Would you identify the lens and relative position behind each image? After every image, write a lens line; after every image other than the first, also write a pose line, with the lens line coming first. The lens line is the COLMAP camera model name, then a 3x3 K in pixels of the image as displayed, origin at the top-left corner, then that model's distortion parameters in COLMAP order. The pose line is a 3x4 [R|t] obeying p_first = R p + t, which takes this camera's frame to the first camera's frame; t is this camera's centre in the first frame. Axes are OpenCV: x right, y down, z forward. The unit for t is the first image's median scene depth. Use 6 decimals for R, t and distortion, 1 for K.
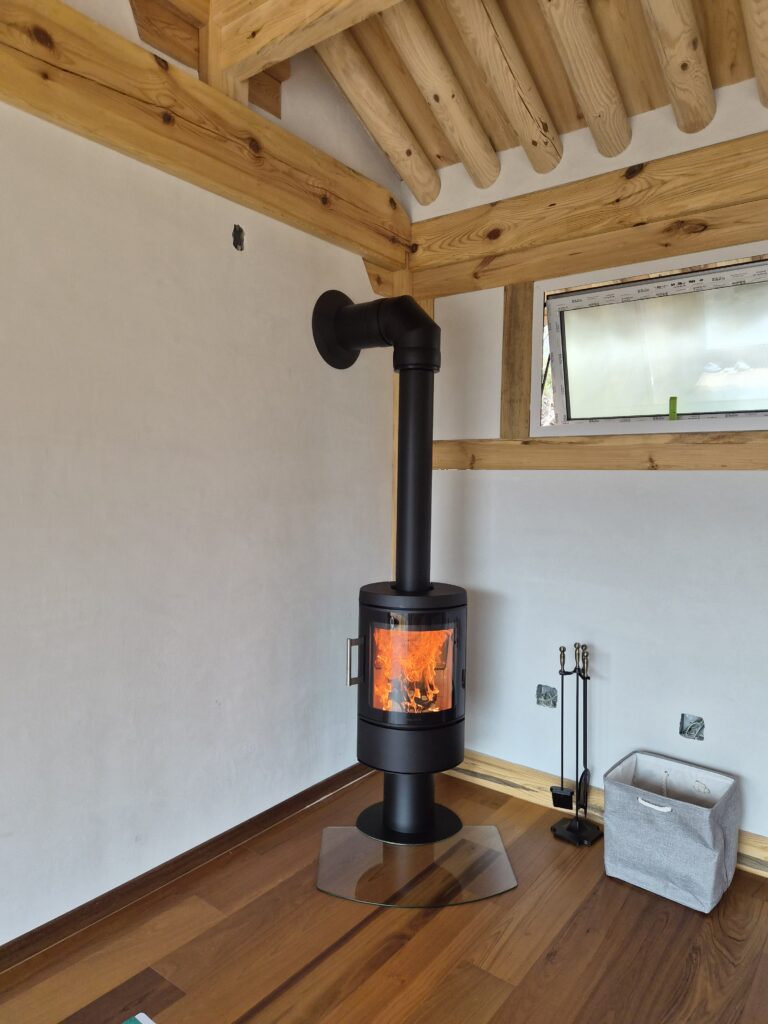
lens RADIAL K [[694.0, 0, 385.9], [0, 694.0, 511.0], [0, 0, 1]] dist [0.058428, -0.048069]
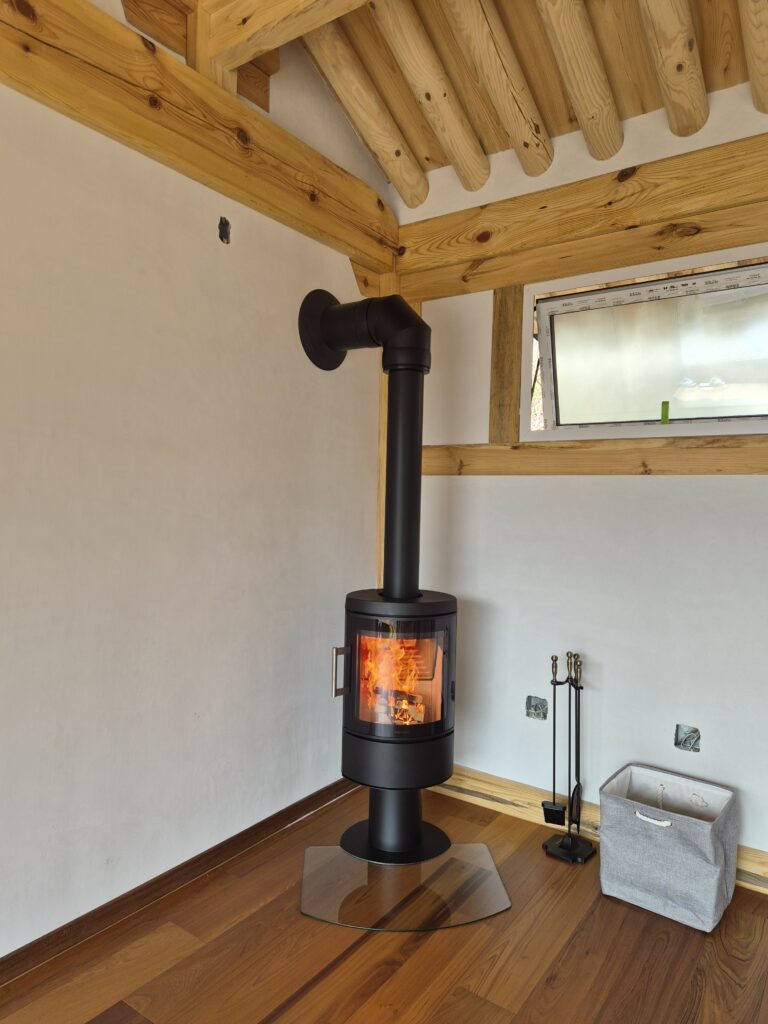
lens RADIAL K [[694.0, 0, 383.2], [0, 694.0, 511.1], [0, 0, 1]] dist [0.058428, -0.048069]
pose [[0.999246, 0.007196, 0.038156, -0.024474], [-0.006151, 0.999605, -0.027434, 0.021650], [-0.038338, 0.027179, 0.998895, 0.034016]]
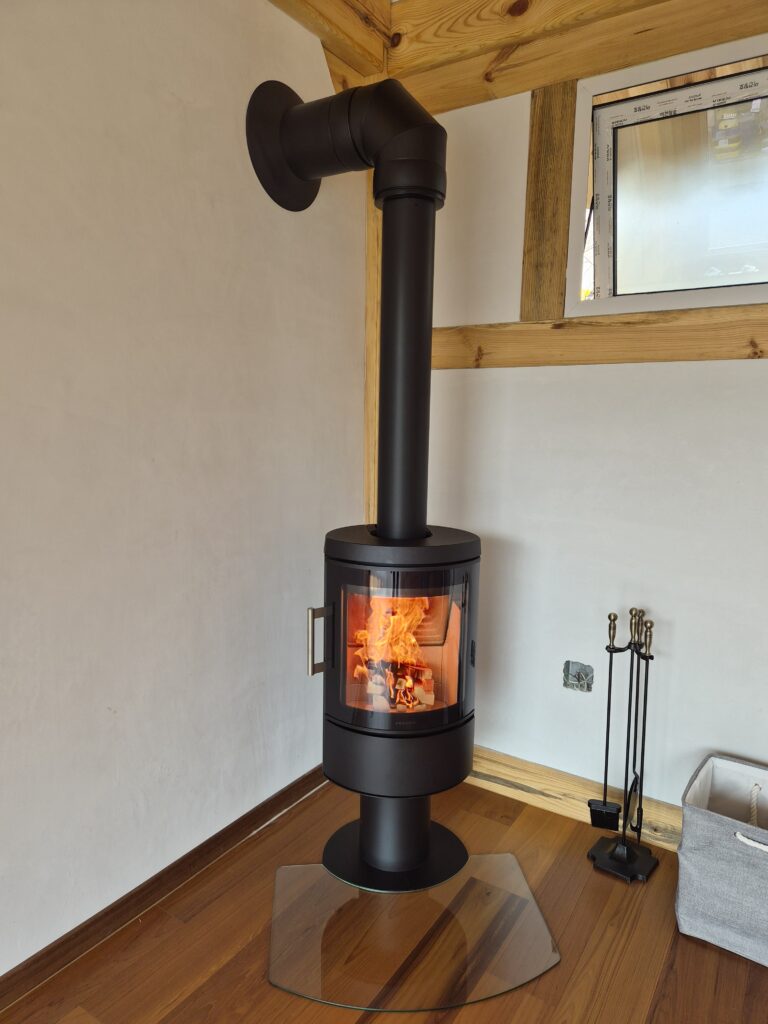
lens RADIAL K [[694.0, 0, 383.0], [0, 694.0, 517.4], [0, 0, 1]] dist [0.058428, -0.048069]
pose [[0.997352, -0.007655, 0.072324, -0.031161], [0.000818, 0.995563, 0.094095, 0.030858], [-0.072723, -0.093787, 0.992933, 0.329159]]
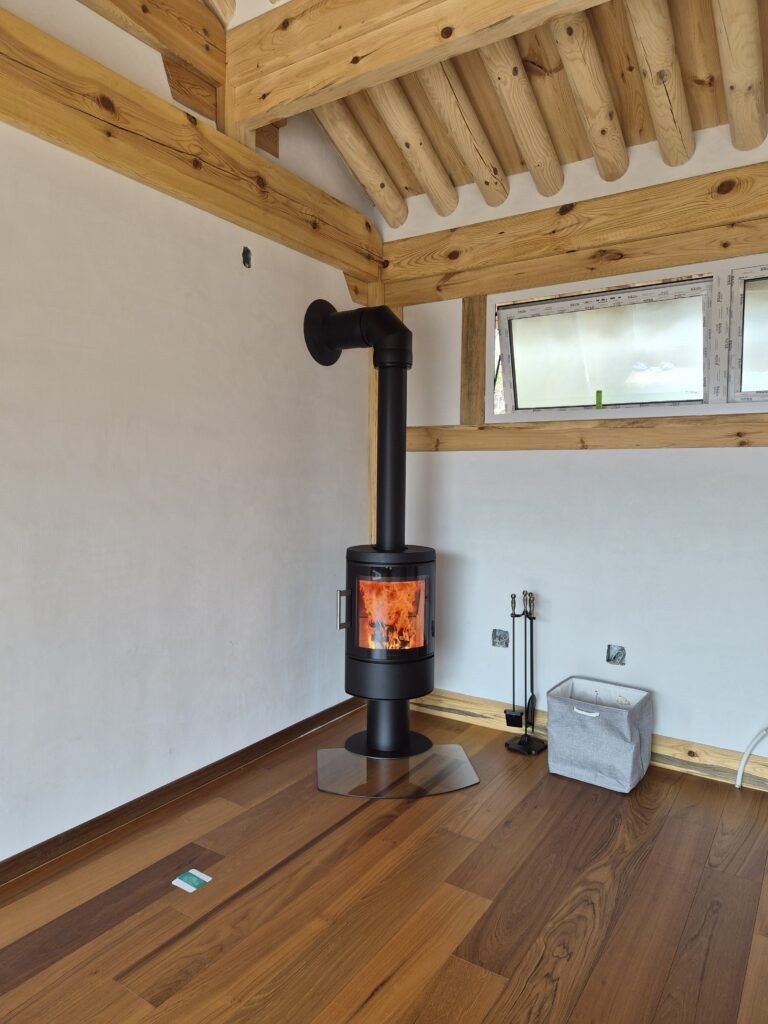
lens RADIAL K [[694.0, 0, 383.3], [0, 694.0, 499.6], [0, 0, 1]] dist [0.058428, -0.048069]
pose [[0.997441, -0.006987, 0.071155, -0.061229], [0.007673, 0.999927, -0.009371, 0.039452], [-0.071084, 0.009893, 0.997421, -0.206932]]
